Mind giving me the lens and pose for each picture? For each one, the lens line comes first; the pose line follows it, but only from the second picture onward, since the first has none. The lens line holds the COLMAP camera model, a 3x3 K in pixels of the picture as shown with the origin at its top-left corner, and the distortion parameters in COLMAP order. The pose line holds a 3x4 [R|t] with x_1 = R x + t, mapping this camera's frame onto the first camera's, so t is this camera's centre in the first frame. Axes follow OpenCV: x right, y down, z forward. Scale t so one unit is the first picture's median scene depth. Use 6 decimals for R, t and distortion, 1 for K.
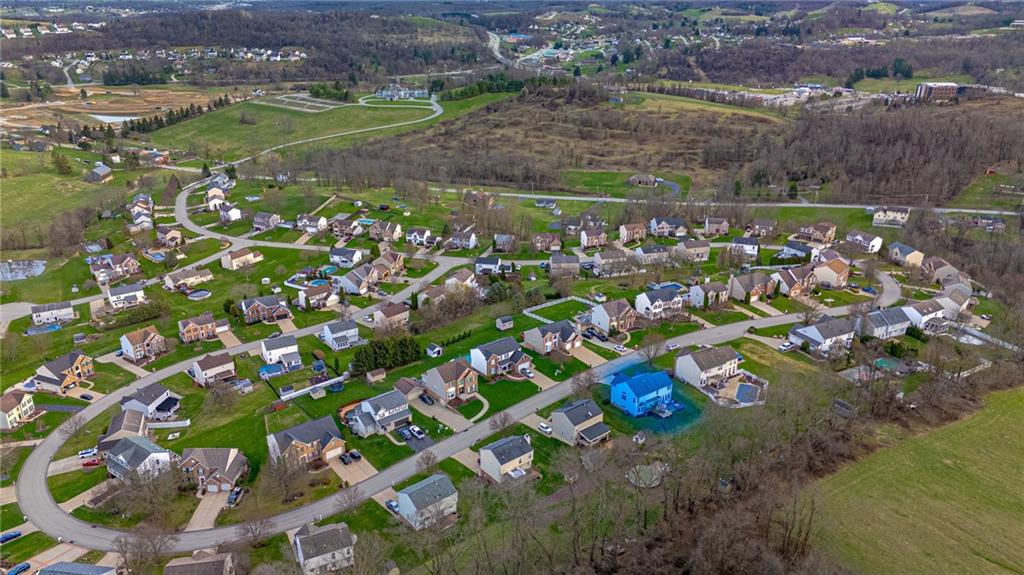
lens RADIAL K [[752.9, 0, 512.0], [0, 752.9, 287.5], [0, 0, 1]] dist [0.084903, -0.083817]
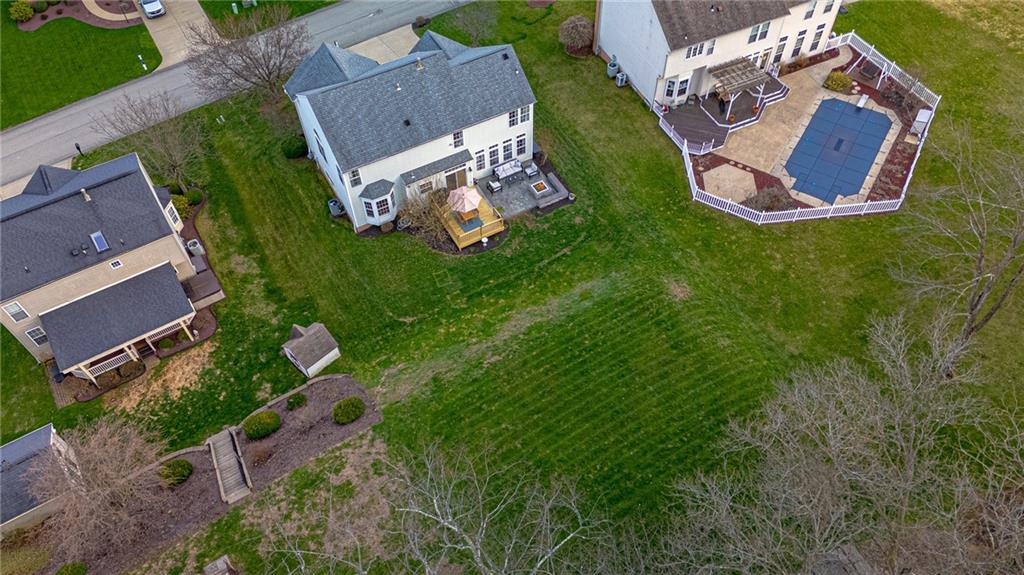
lens RADIAL K [[749.6, 0, 514.7], [0, 749.6, 292.4], [0, 0, 1]] dist [0.113857, -0.171126]
pose [[0.990737, 0.096956, -0.095081, 0.230587], [-0.032957, 0.850910, 0.524277, 0.050257], [0.131737, -0.516287, 0.846223, 0.743722]]
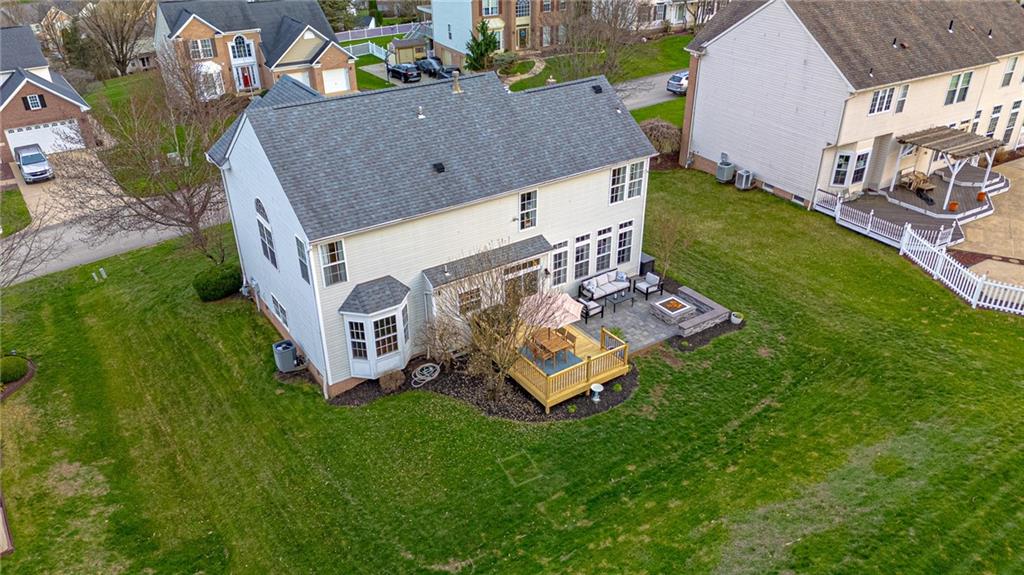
lens RADIAL K [[752.9, 0, 512.0], [0, 752.9, 287.5], [0, 0, 1]] dist [0.084903, -0.083817]
pose [[0.998495, 0.011516, -0.053623, 0.190124], [-0.004527, 0.991678, 0.128663, 0.130501], [0.054658, -0.128227, 0.990238, 0.838405]]
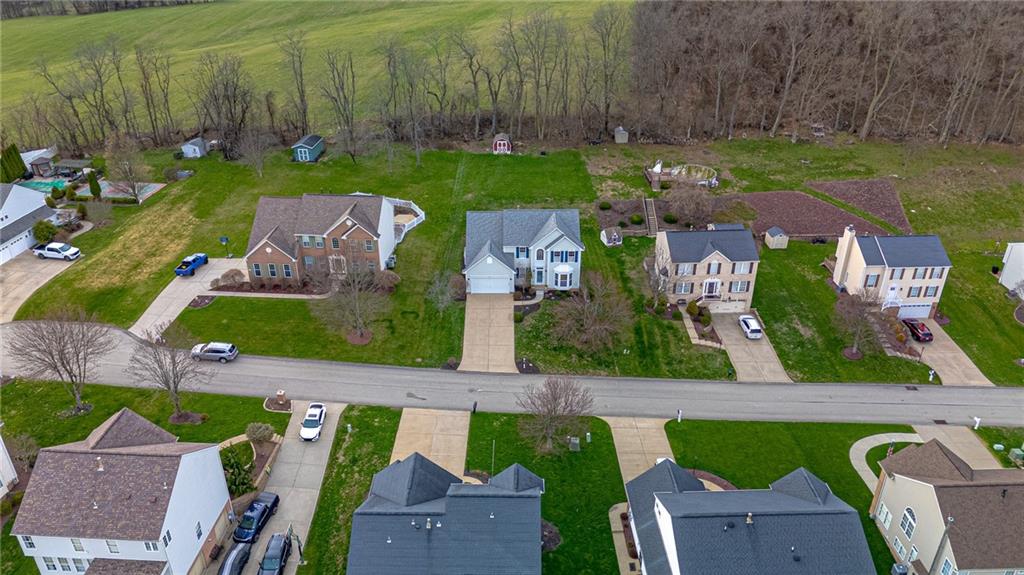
lens RADIAL K [[752.9, 0, 512.0], [0, 752.9, 287.5], [0, 0, 1]] dist [0.084903, -0.083817]
pose [[-0.802513, -0.294341, 0.518975, -0.066016], [0.215746, 0.667814, 0.712375, -0.171556], [-0.556260, 0.683657, -0.472427, 1.212066]]
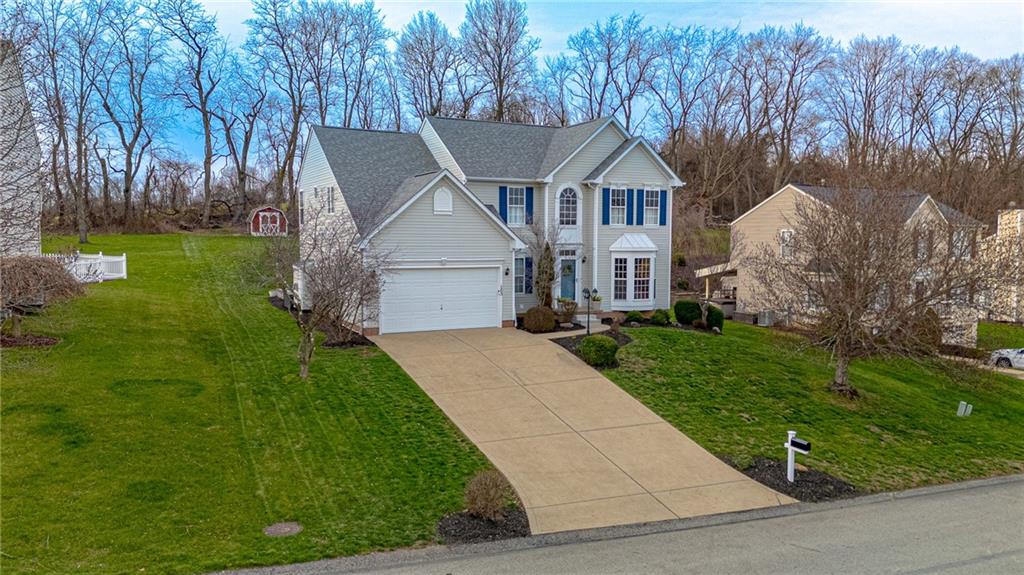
lens RADIAL K [[752.9, 0, 512.0], [0, 752.9, 287.5], [0, 0, 1]] dist [0.084903, -0.083817]
pose [[-0.984859, -0.024076, 0.171678, 0.134953], [0.052671, 0.901937, 0.428644, 0.076572], [-0.165163, 0.431196, -0.887012, 1.124693]]
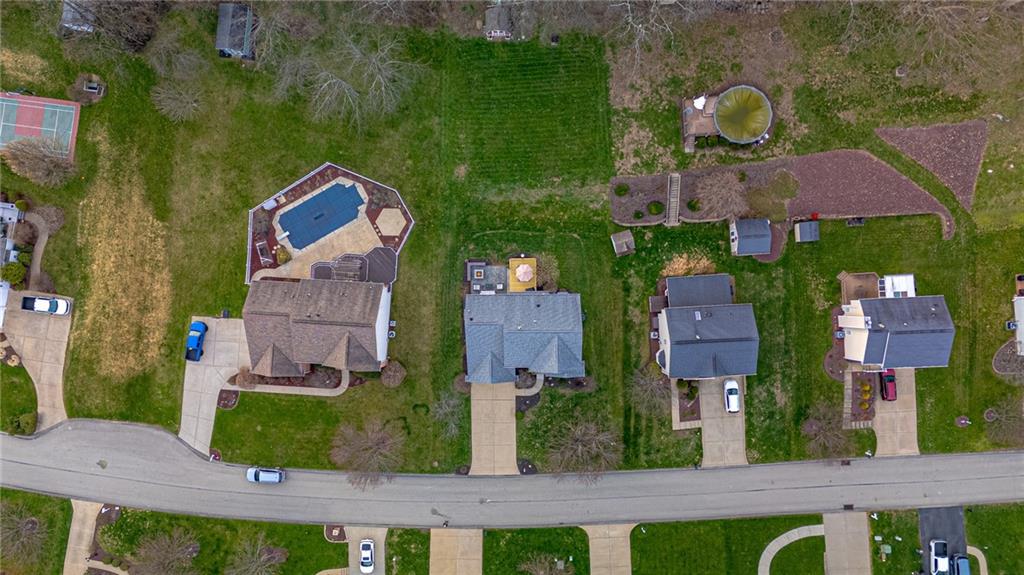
lens RADIAL K [[752.9, 0, 512.0], [0, 752.9, 287.5], [0, 0, 1]] dist [0.084903, -0.083817]
pose [[-0.804391, -0.593821, 0.018195, 0.182503], [0.227814, -0.280023, 0.932571, -0.271706], [-0.548685, 0.754297, 0.360529, 0.804760]]
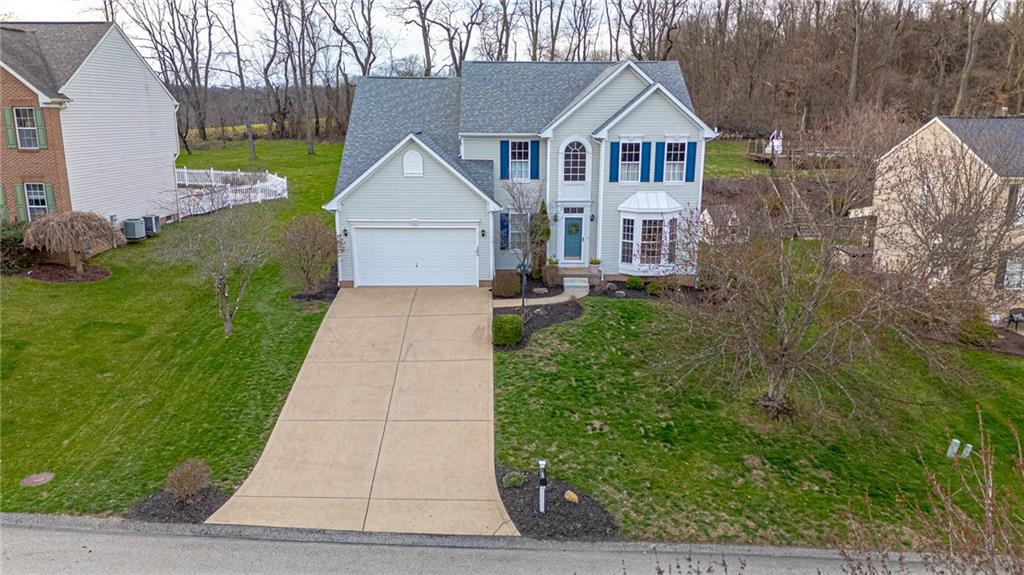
lens RADIAL K [[749.6, 0, 514.7], [0, 749.6, 292.4], [0, 0, 1]] dist [0.113857, -0.171126]
pose [[-0.819123, -0.147390, 0.554359, 0.078924], [0.201641, 0.830760, 0.518824, 0.071702], [-0.537009, 0.536762, -0.650775, 1.095420]]
